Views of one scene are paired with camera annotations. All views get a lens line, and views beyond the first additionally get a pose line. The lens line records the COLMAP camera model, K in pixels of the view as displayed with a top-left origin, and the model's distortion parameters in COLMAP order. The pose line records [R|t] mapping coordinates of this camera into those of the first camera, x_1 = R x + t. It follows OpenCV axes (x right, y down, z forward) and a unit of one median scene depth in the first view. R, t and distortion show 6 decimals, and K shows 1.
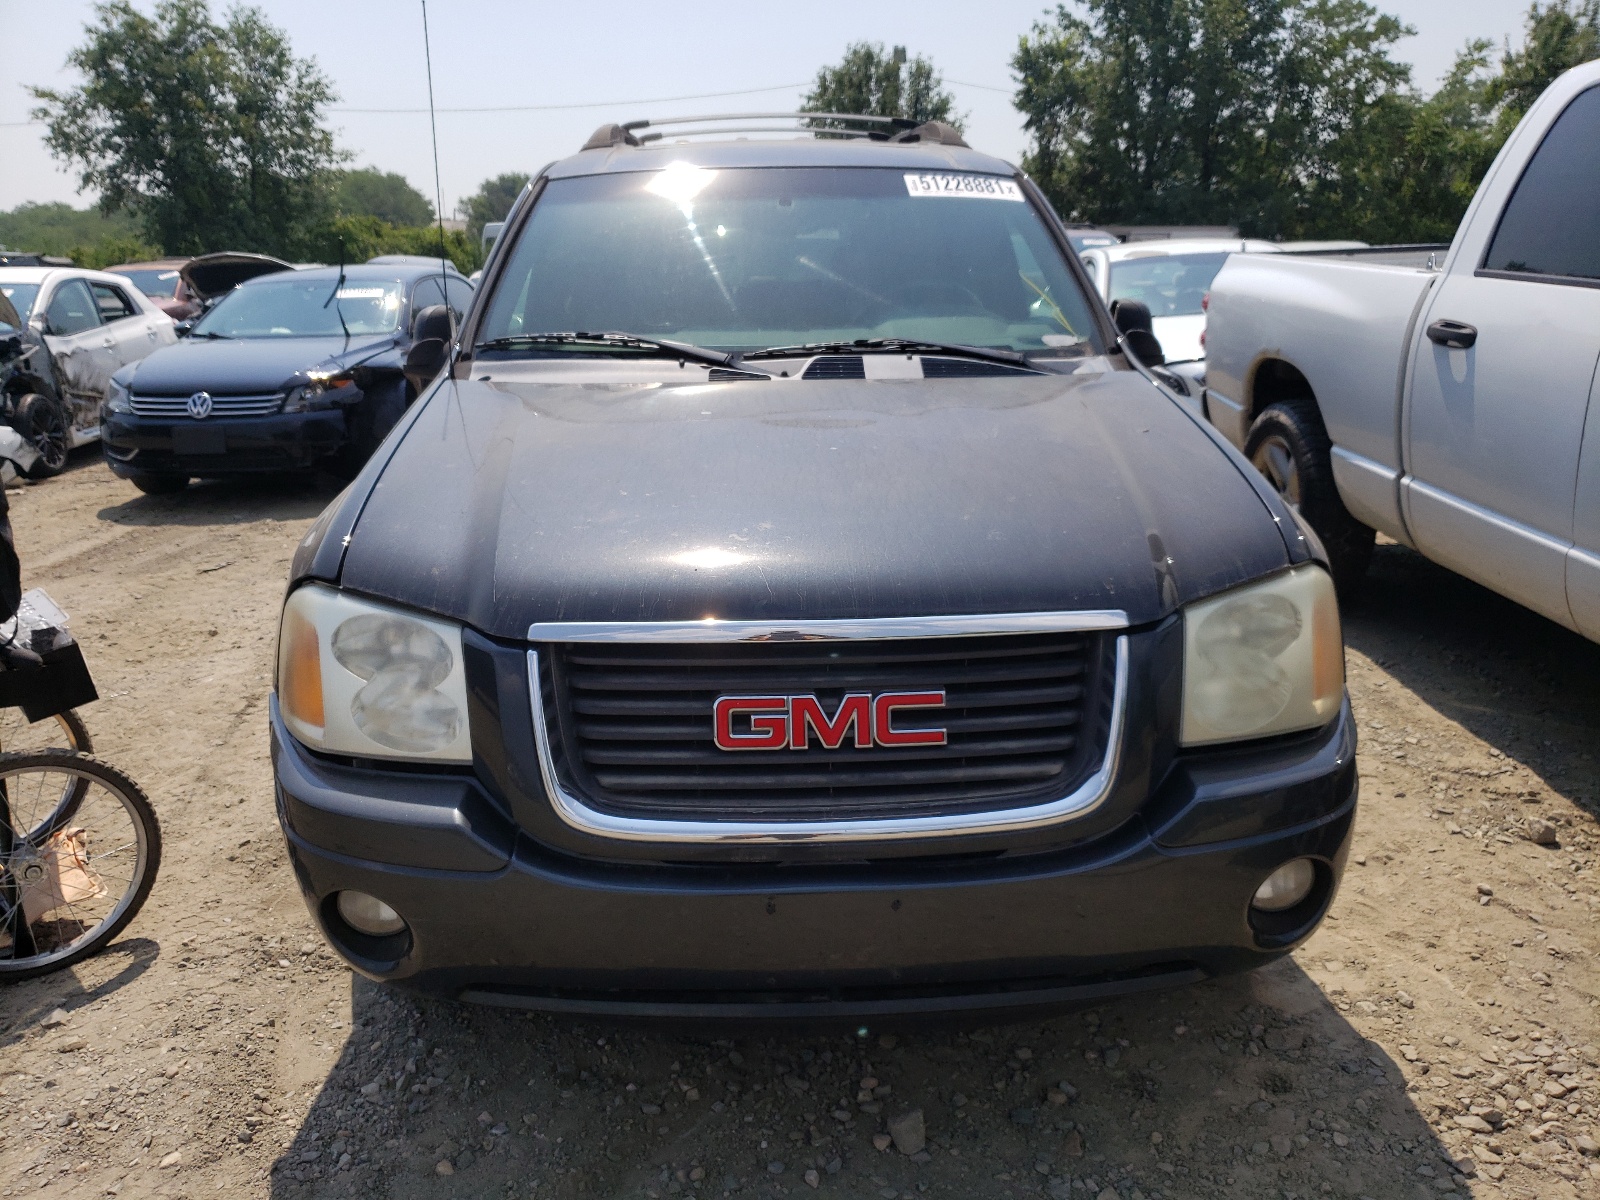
lens RADIAL K [[1225.0, 0, 800.0], [0, 1225.0, 600.0], [0, 0, 1]] dist [0.002106, 0.008966]
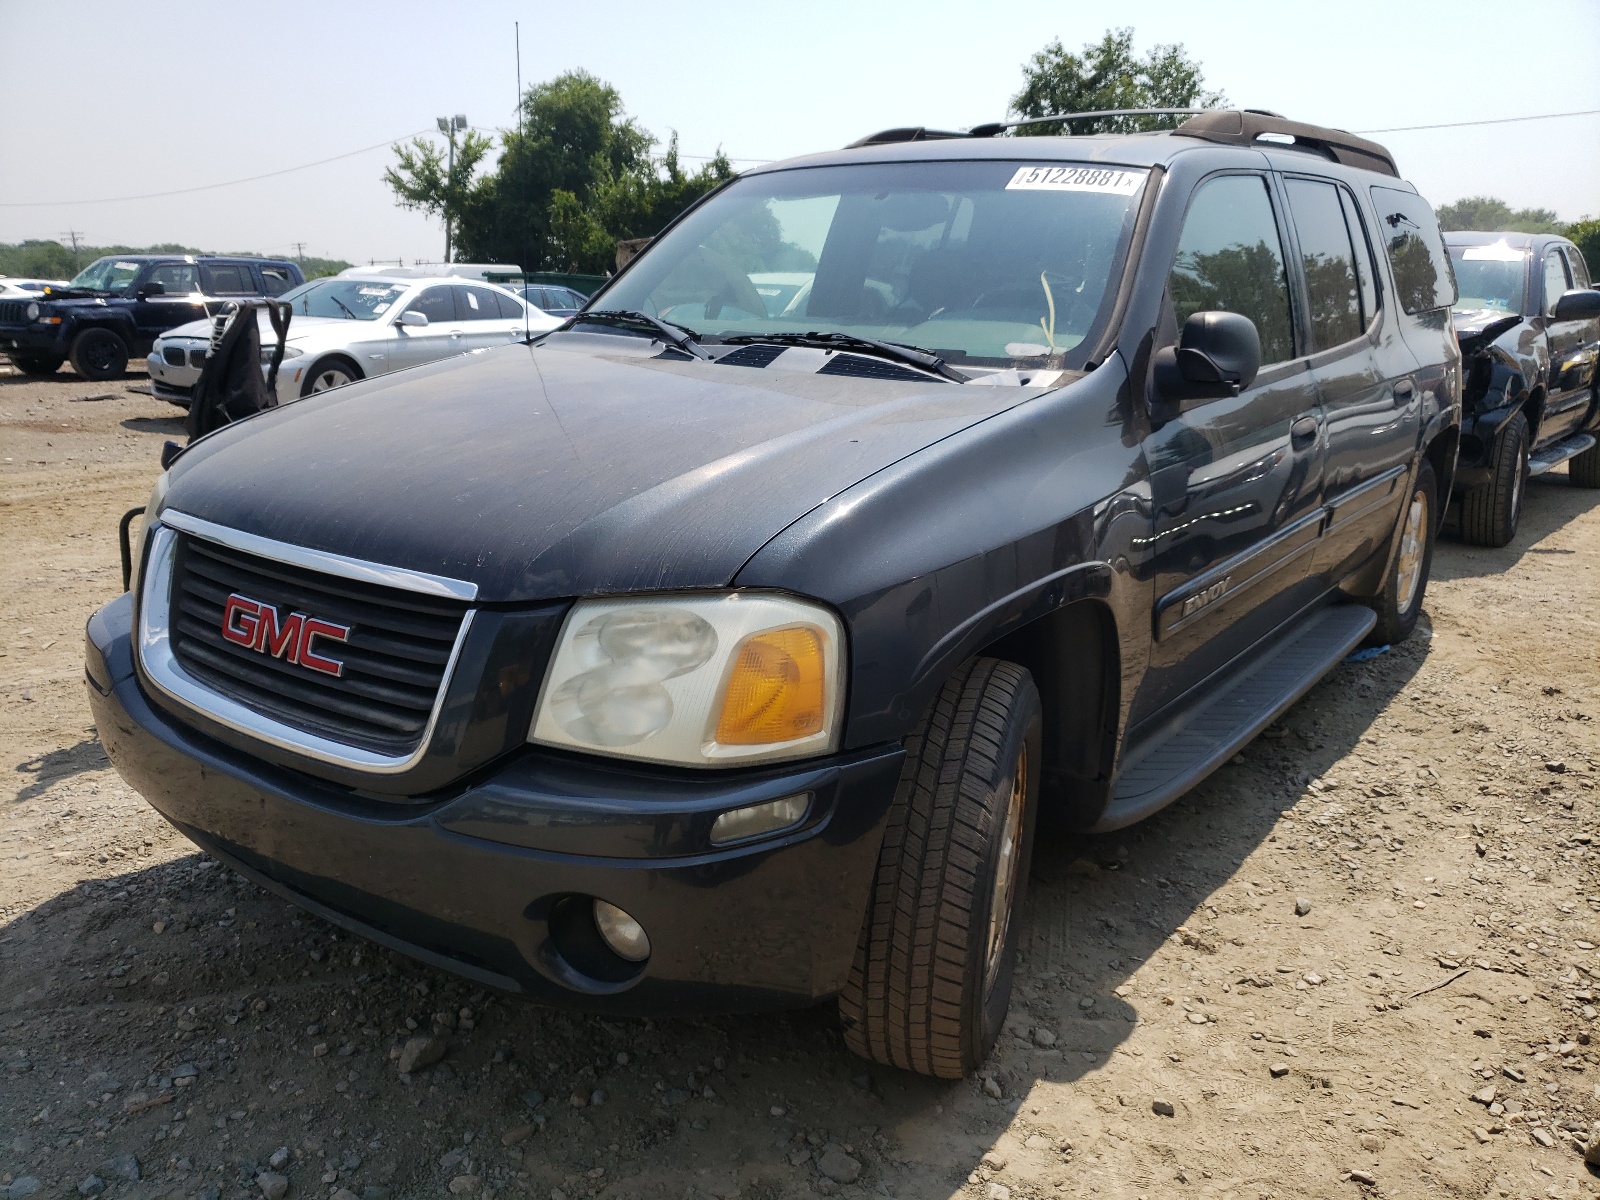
lens RADIAL K [[1225.0, 0, 800.0], [0, 1225.0, 600.0], [0, 0, 1]] dist [0.002106, 0.008966]
pose [[0.795343, 0.191068, -0.575259, 0.810268], [-0.201291, 0.978419, 0.046674, -0.060299], [0.571762, 0.078672, 0.816639, 0.270180]]
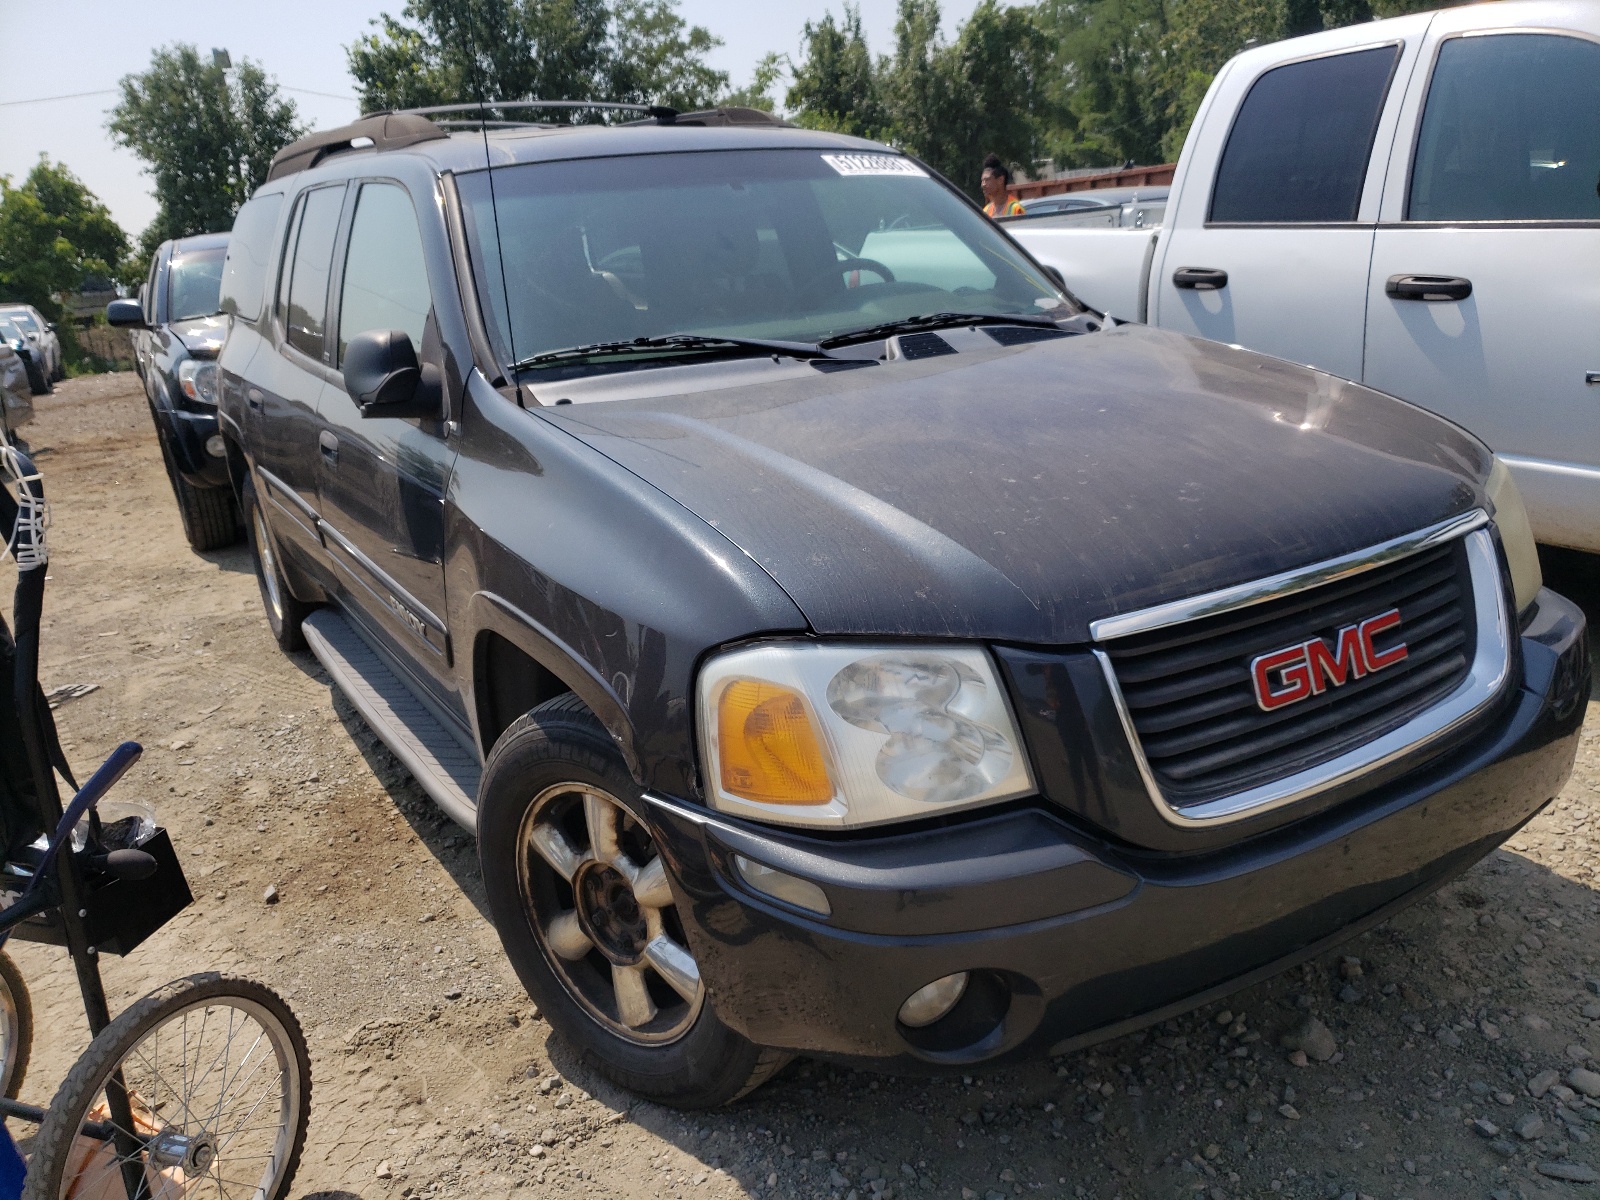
lens RADIAL K [[1201.3, 0, 800.0], [0, 1201.3, 600.0], [0, 0, 1]] dist [-0.002978, 0.046832]
pose [[0.884601, -0.189707, 0.426020, -0.613574], [0.188795, 0.980993, 0.044817, -0.062147], [-0.426425, 0.040785, 0.903603, 0.216031]]
